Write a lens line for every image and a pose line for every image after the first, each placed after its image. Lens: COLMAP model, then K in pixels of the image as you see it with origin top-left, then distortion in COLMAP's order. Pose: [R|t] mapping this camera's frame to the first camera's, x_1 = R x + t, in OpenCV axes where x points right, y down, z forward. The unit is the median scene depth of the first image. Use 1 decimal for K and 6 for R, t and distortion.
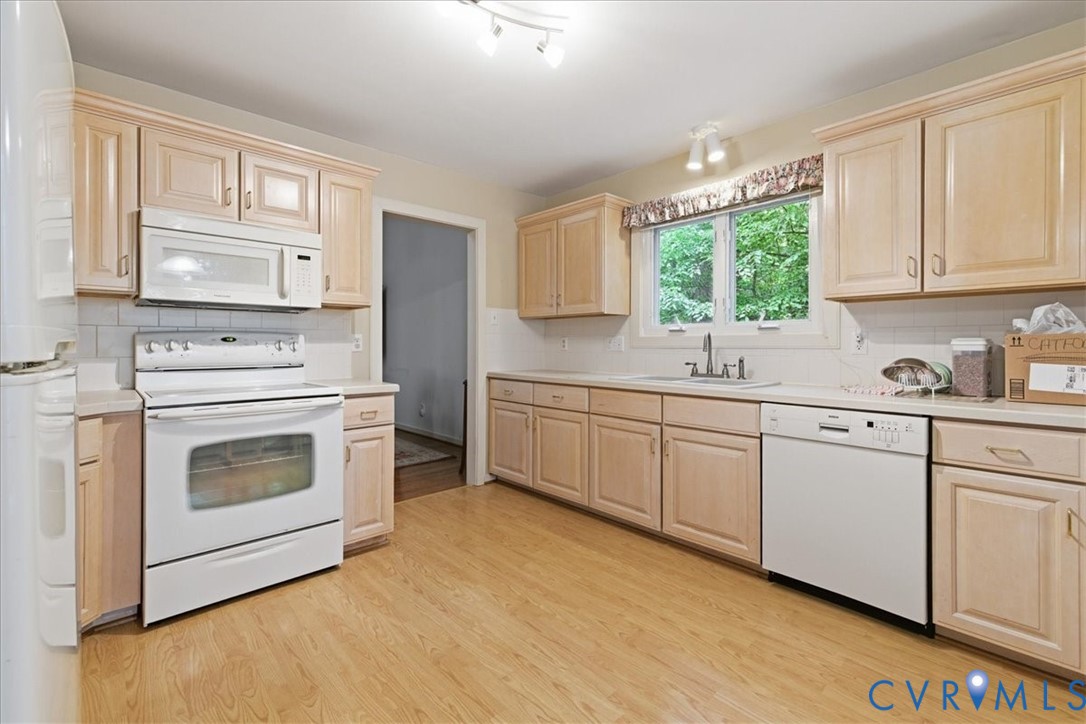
lens RADIAL K [[468.6, 0, 536.5], [0, 468.6, 344.2], [0, 0, 1]] dist [0.001219, -0.000446]
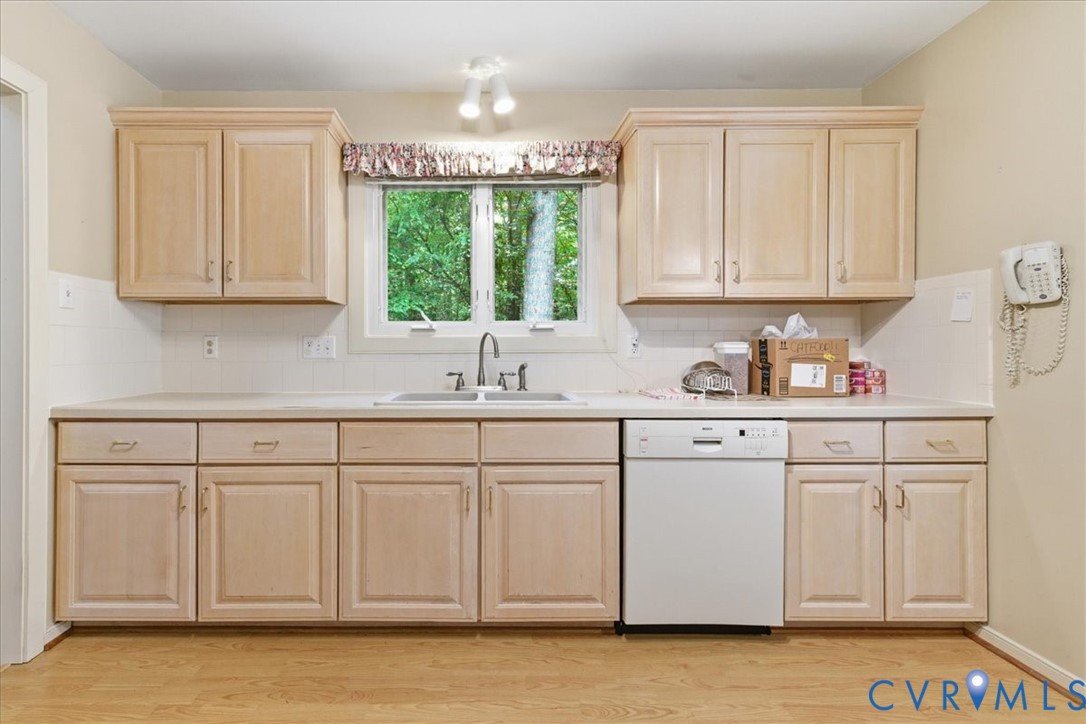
lens RADIAL K [[487.8, 0, 484.5], [0, 487.8, 348.0], [0, 0, 1]] dist [0.002126, 0.000074]
pose [[0.674097, -0.002062, 0.738640, -0.252669], [0.001609, 0.999998, 0.001323, -0.000881], [-0.738641, 0.000296, 0.674098, 0.509517]]
